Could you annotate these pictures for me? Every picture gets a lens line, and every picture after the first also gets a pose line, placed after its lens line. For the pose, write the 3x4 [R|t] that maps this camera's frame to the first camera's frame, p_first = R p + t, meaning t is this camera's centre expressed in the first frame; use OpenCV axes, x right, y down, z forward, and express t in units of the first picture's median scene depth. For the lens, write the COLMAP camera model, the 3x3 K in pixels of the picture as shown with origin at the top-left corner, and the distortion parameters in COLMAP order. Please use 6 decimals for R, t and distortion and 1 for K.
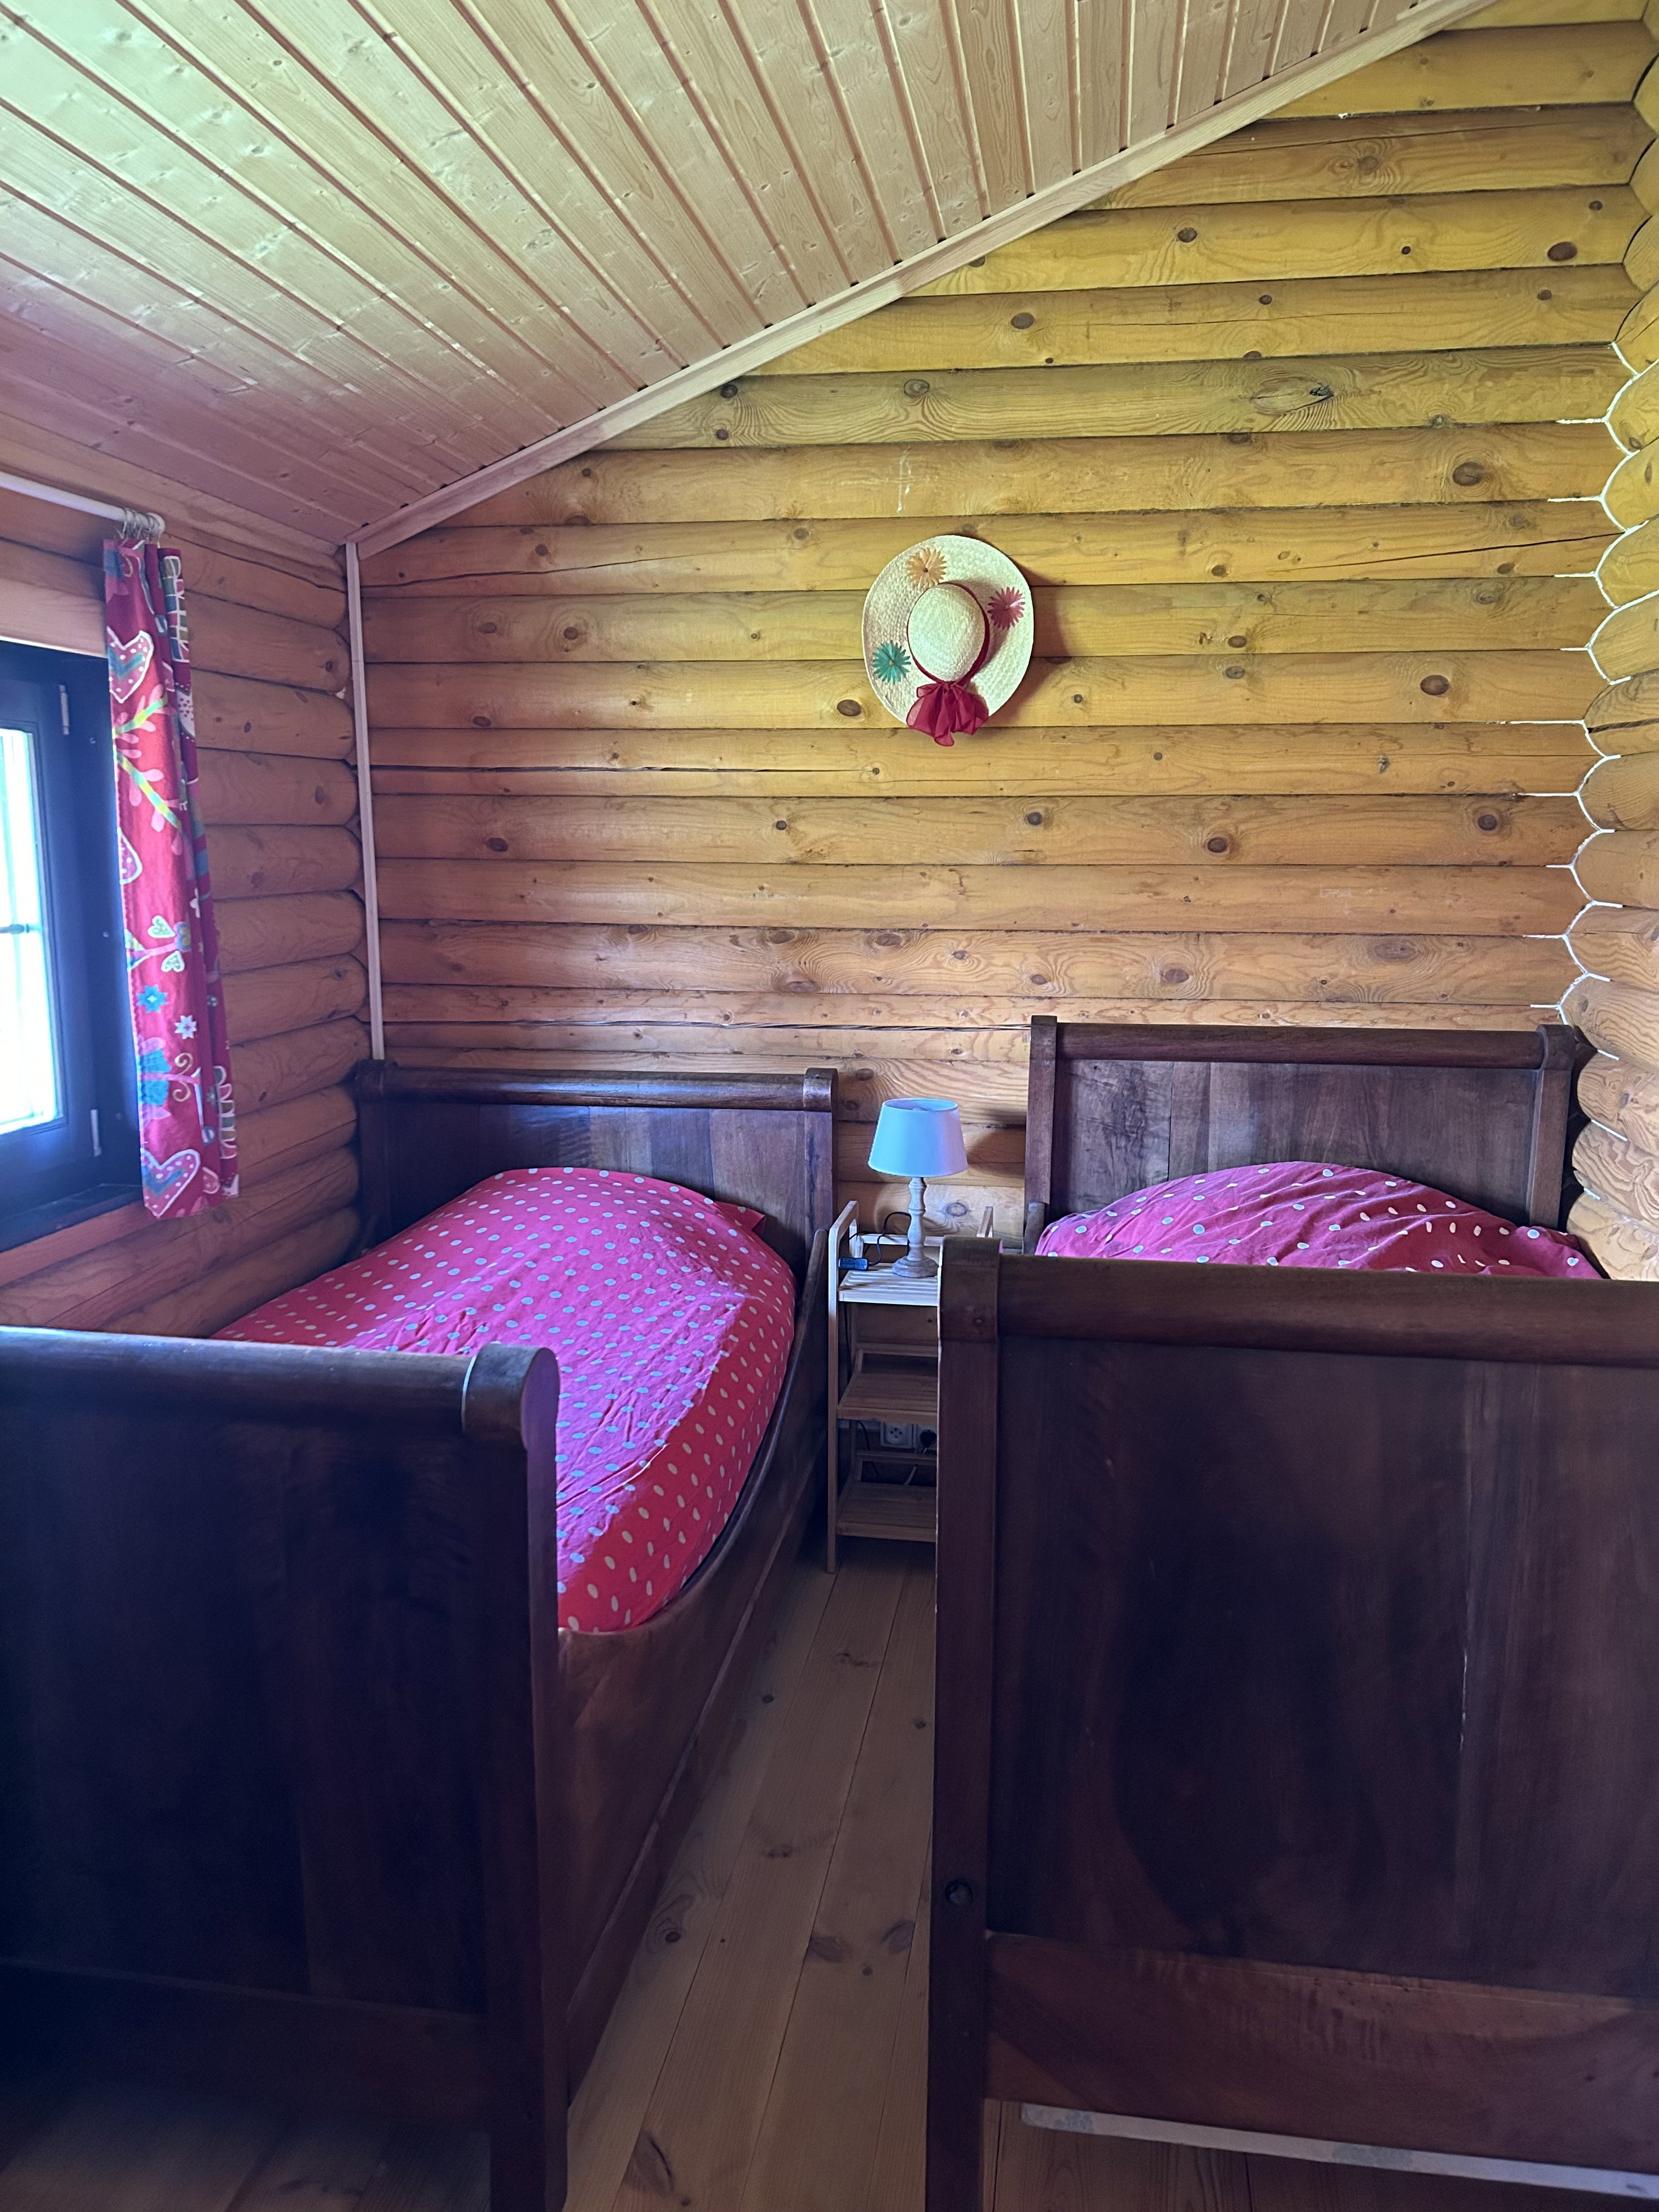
lens RADIAL K [[1673.2, 0, 840.8], [0, 1673.2, 1109.7], [0, 0, 1]] dist [0.046893, -0.047647]
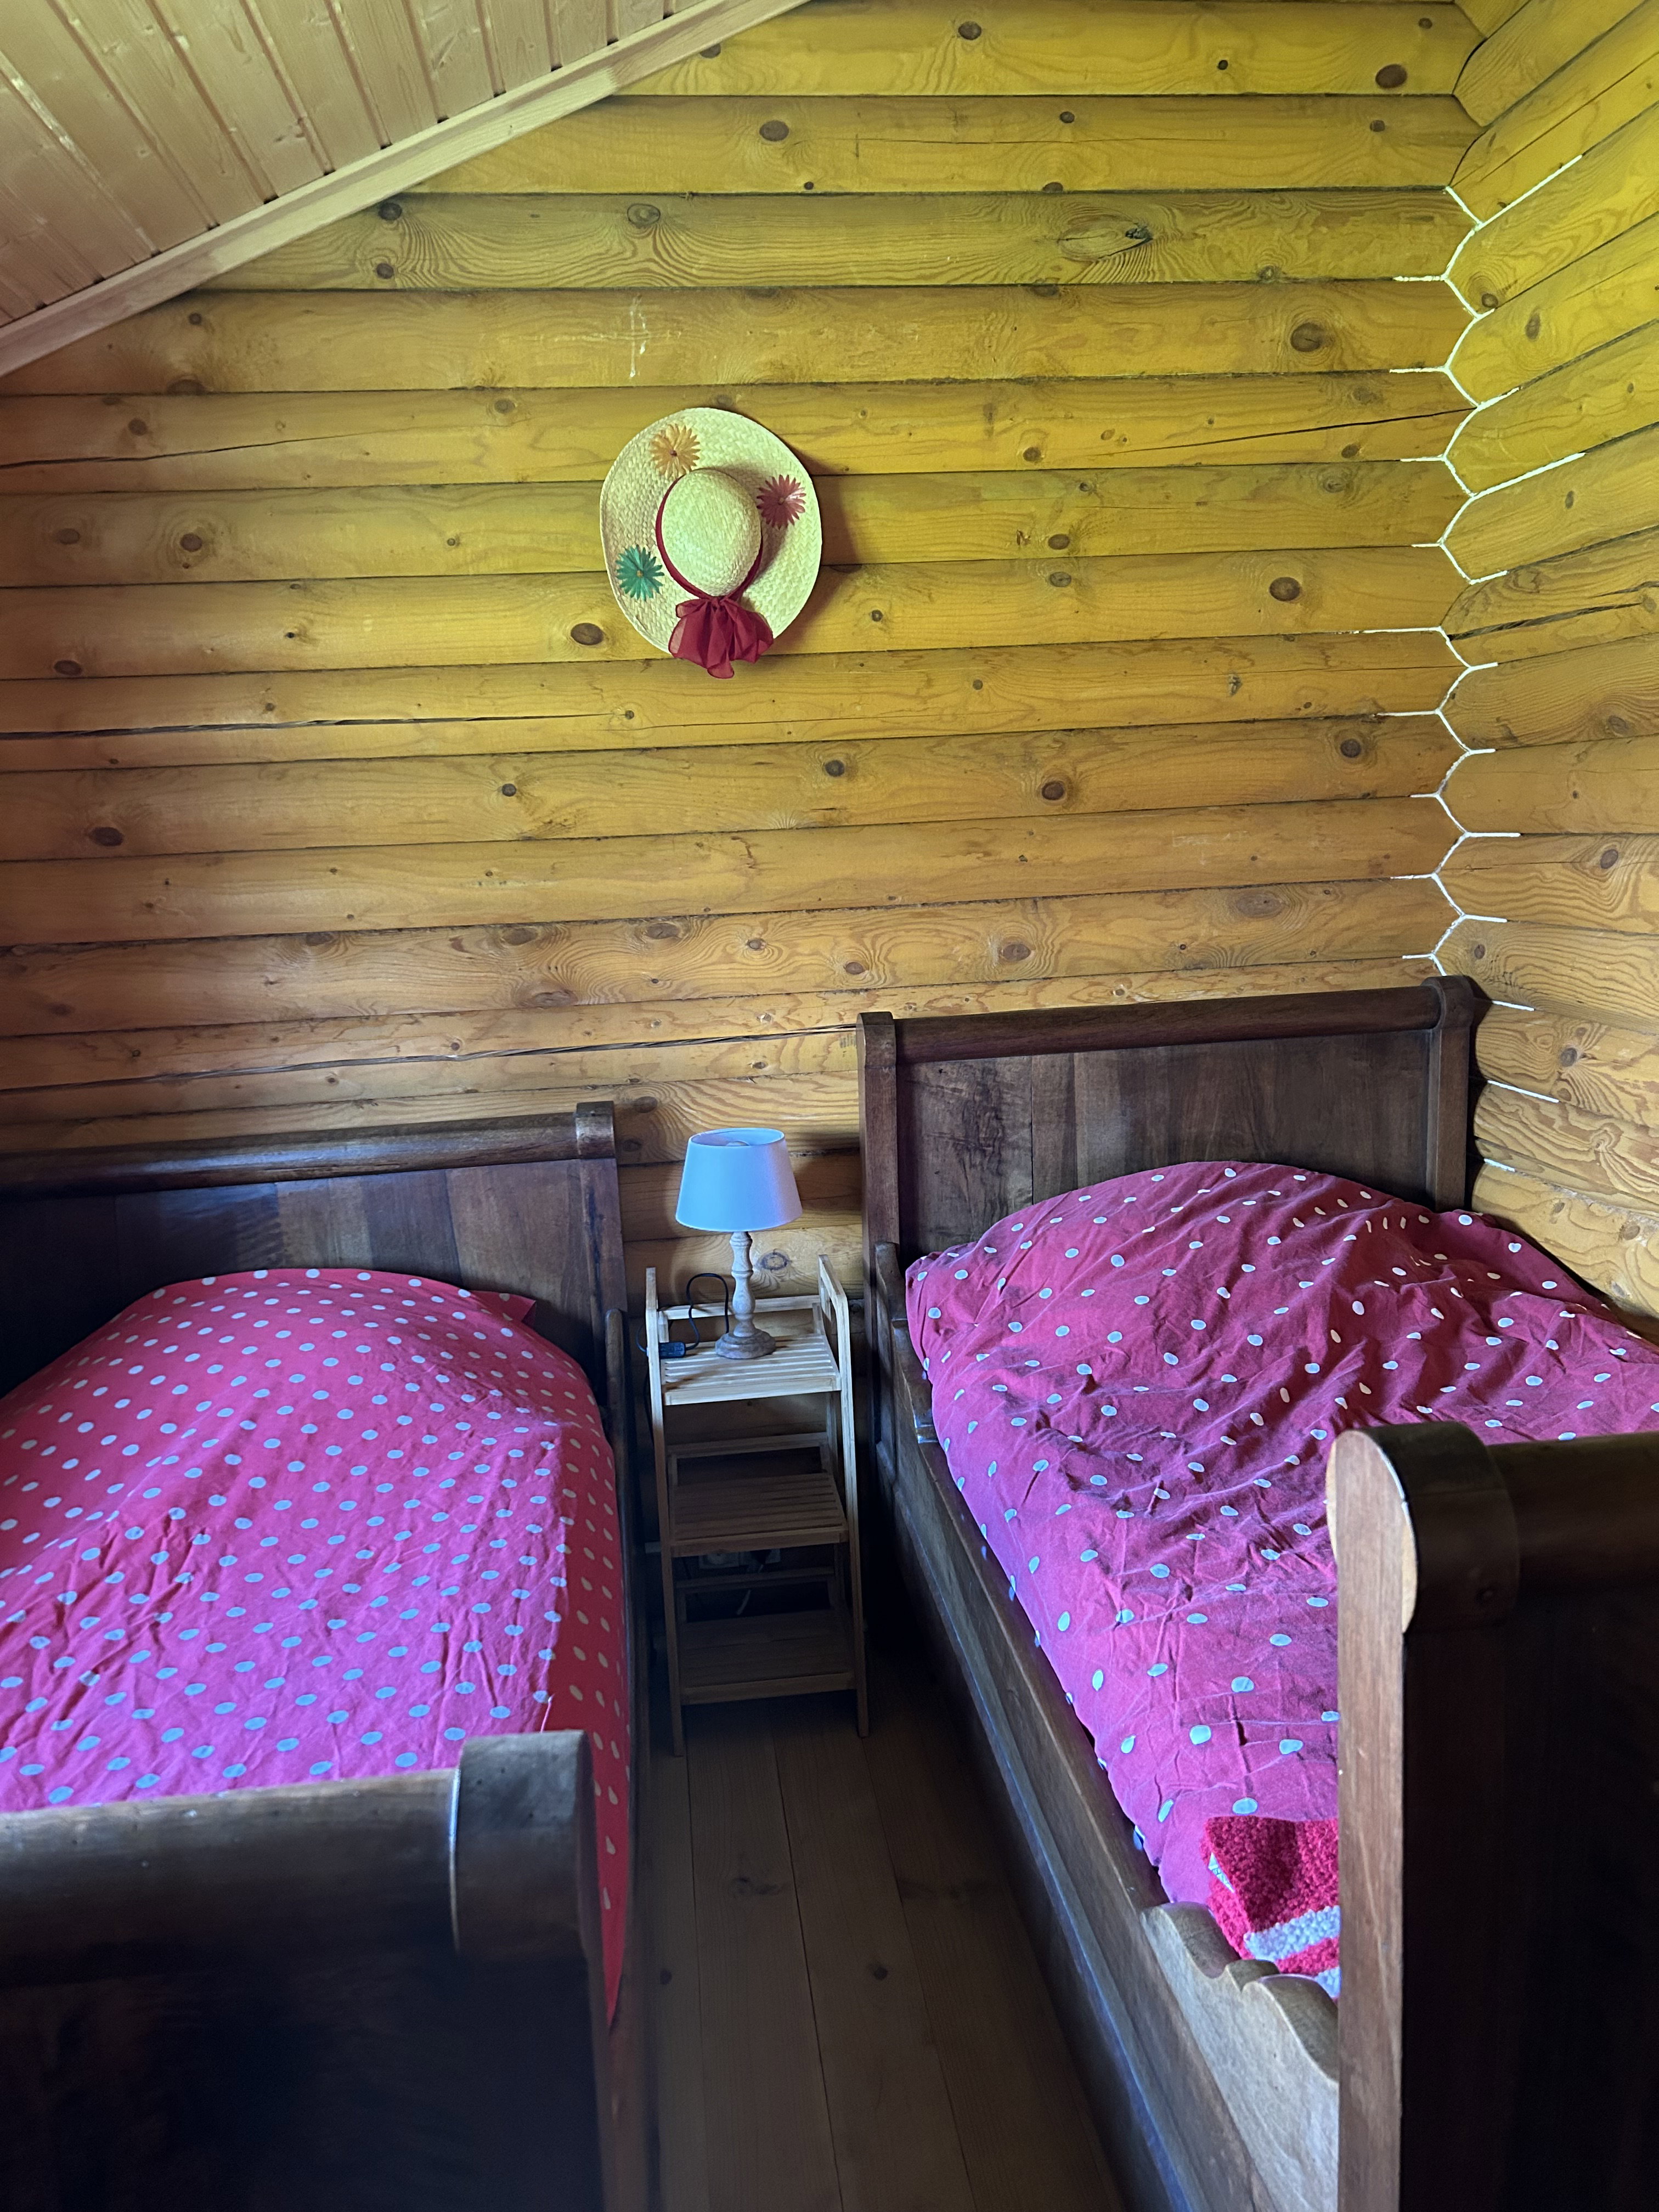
lens RADIAL K [[1673.2, 0, 832.5], [0, 1673.2, 1103.9], [0, 0, 1]] dist [0.046893, -0.047647]
pose [[0.963045, -0.093616, 0.252548, -0.104567], [0.093100, 0.995558, 0.014019, -0.025688], [-0.252738, 0.010011, 0.967483, 0.232632]]
